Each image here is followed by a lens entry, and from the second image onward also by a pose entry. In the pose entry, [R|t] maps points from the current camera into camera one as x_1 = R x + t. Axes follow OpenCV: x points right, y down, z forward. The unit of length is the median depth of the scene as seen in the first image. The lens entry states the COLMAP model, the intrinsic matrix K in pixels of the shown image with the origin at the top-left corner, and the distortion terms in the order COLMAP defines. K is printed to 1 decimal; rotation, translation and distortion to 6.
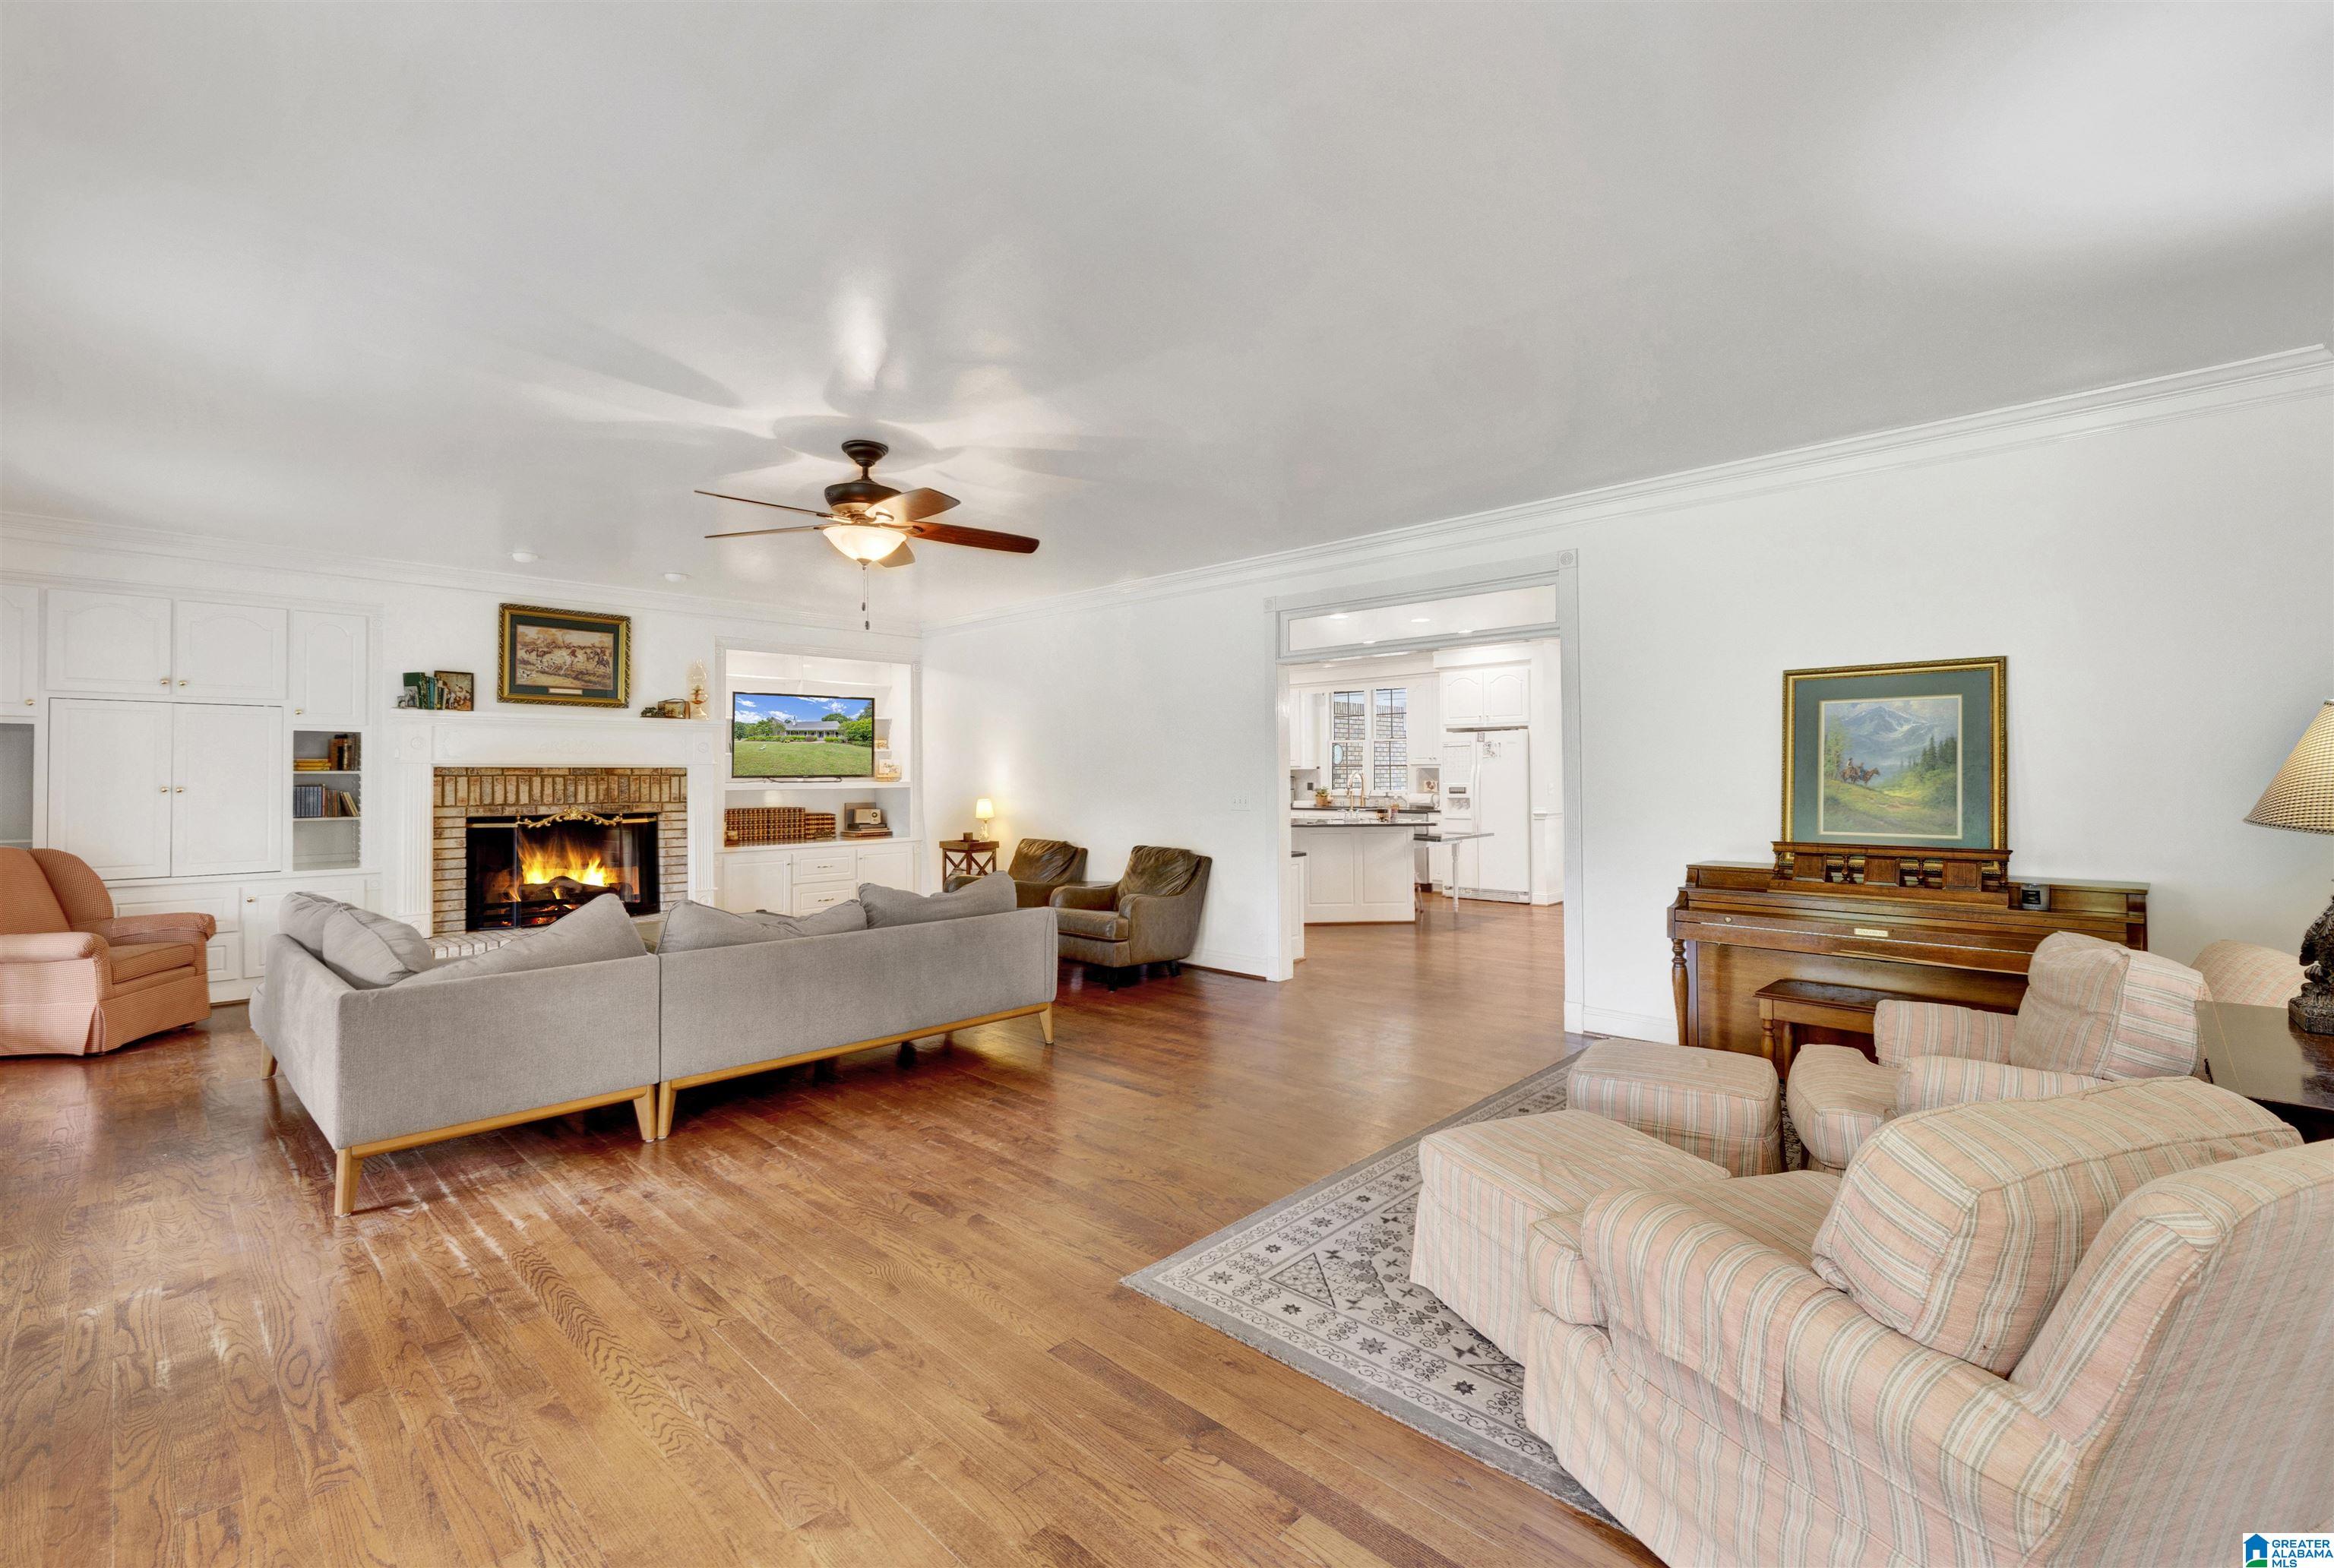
lens RADIAL K [[1007.5, 0, 1167.0], [0, 1007.5, 784.0], [0, 0, 1]] dist [-0.001420, -0.000347]
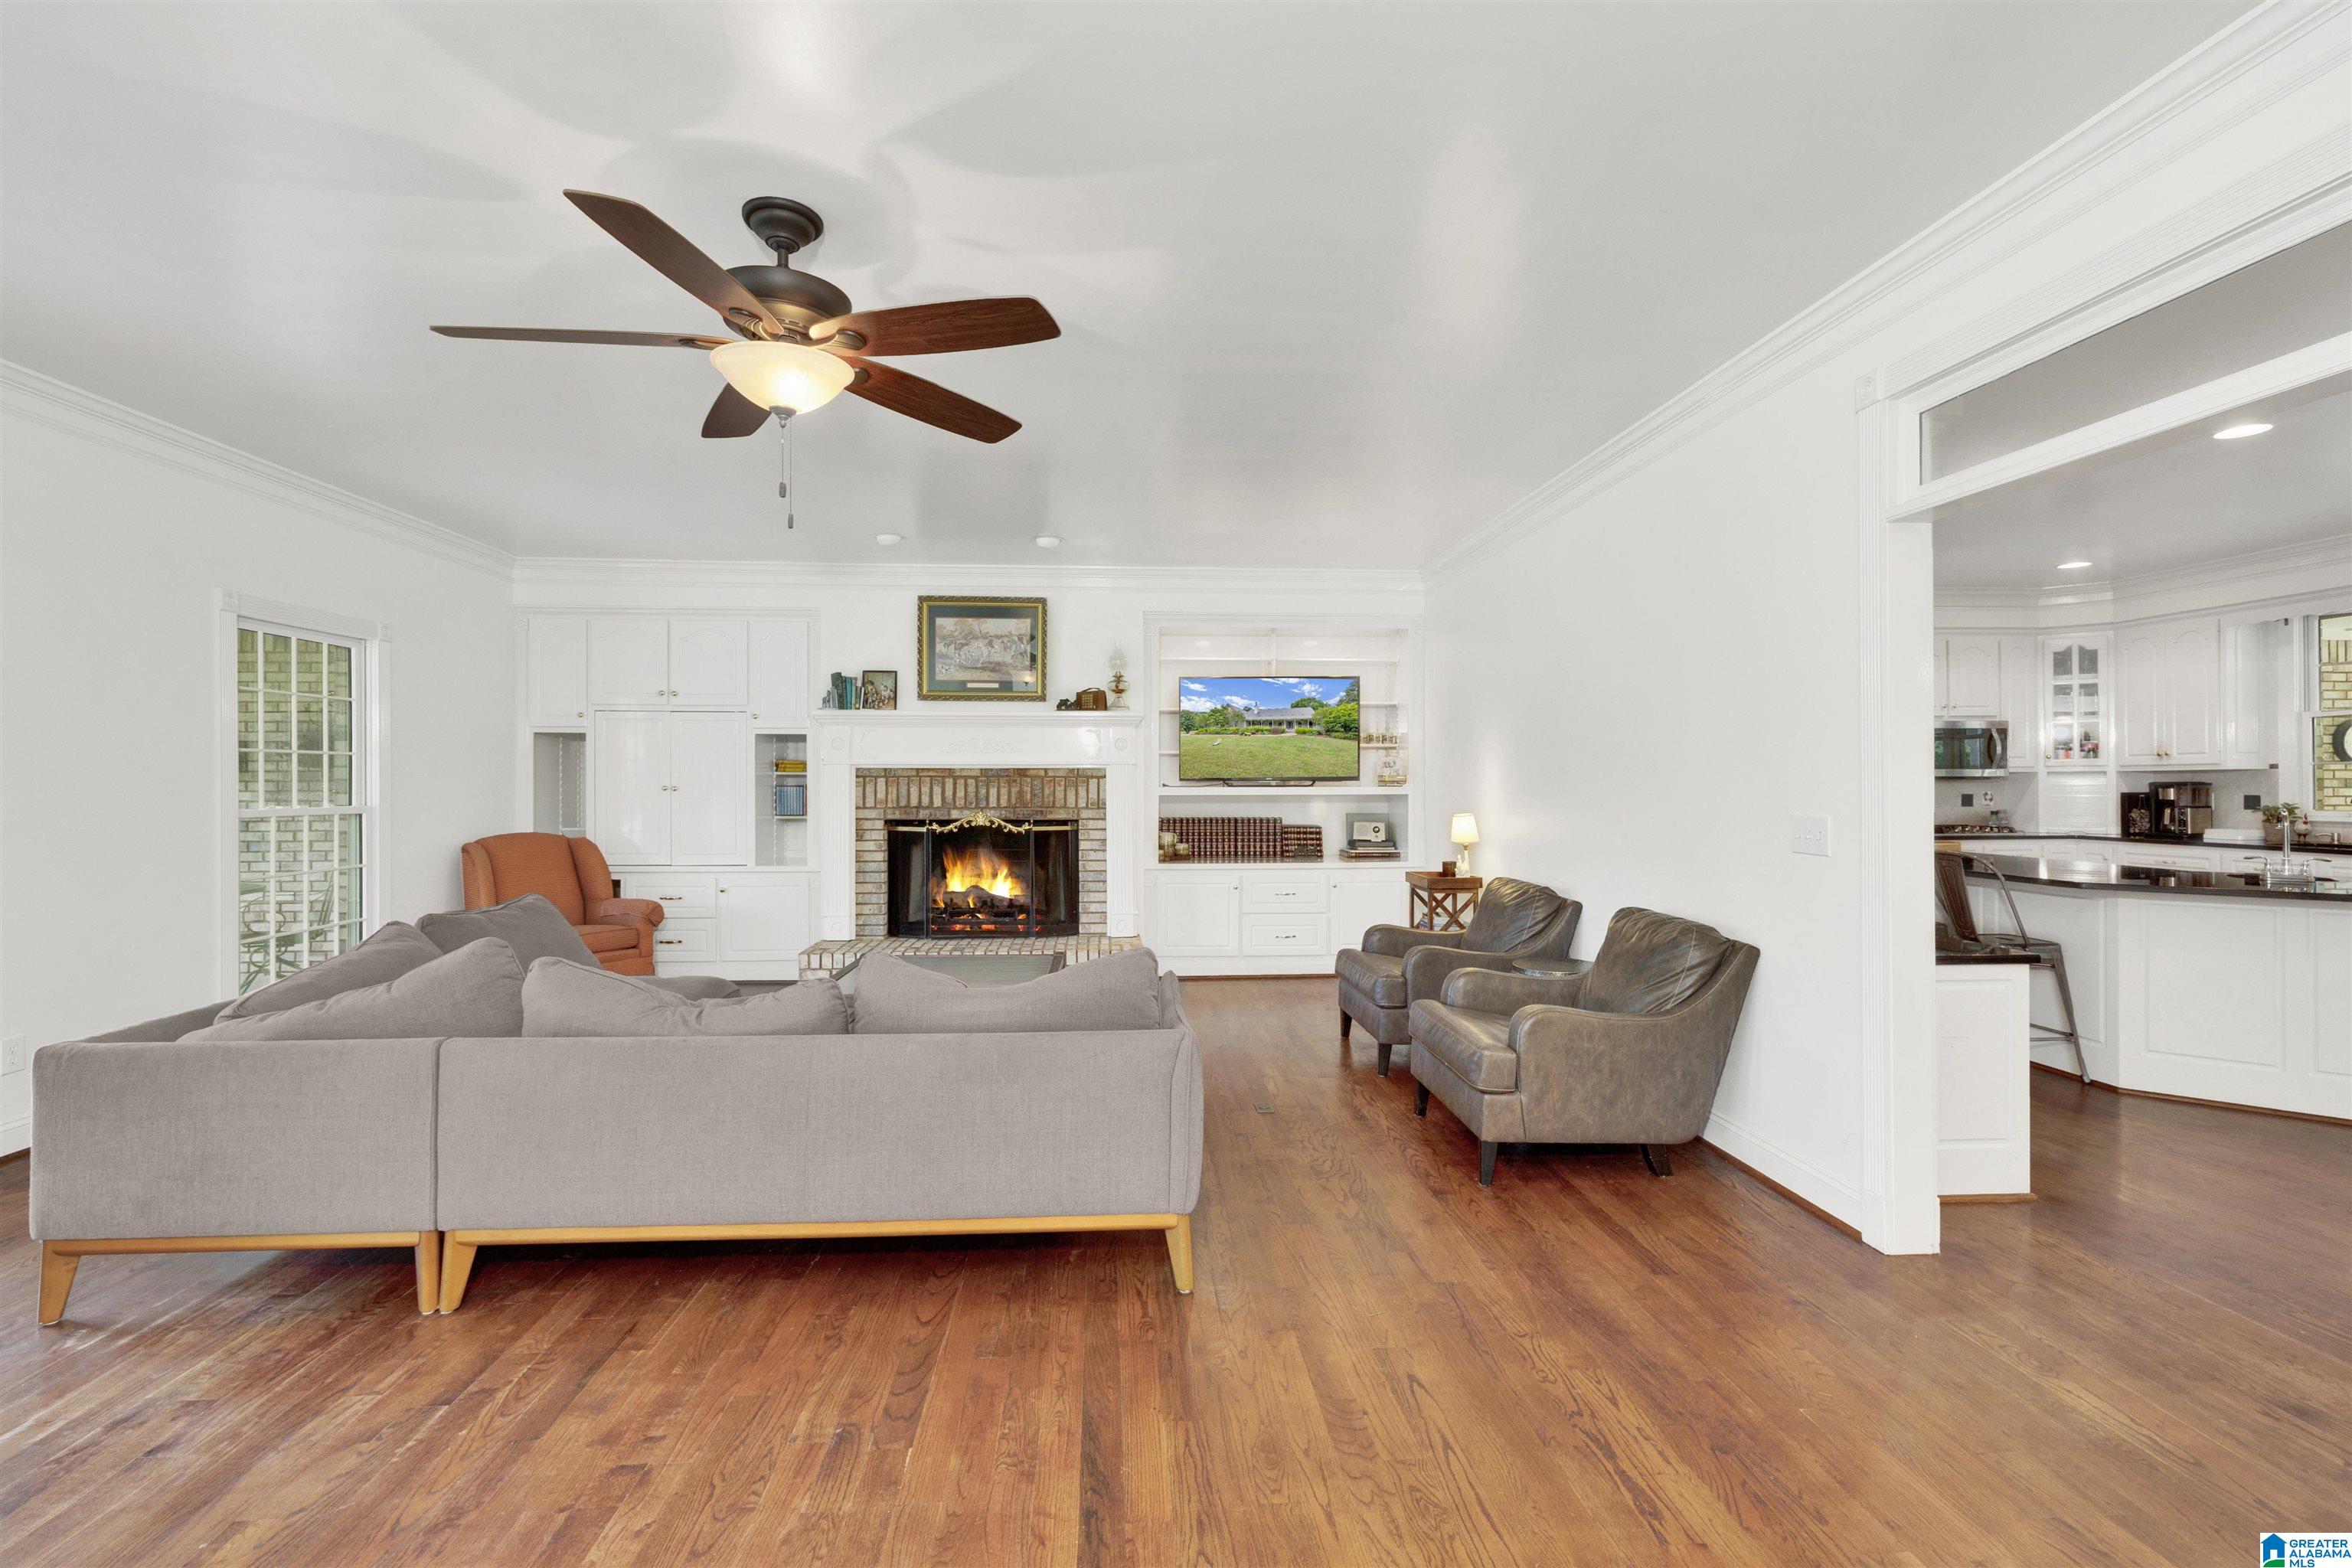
lens RADIAL K [[1025.1, 0, 1176.0], [0, 1025.1, 784.0], [0, 0, 1]] dist [0.000877, 0.000193]
pose [[0.735065, 0.006334, -0.677967, 0.173691], [-0.008629, 0.999963, -0.000014, -0.003506], [0.677942, 0.005860, 0.735092, 0.445486]]
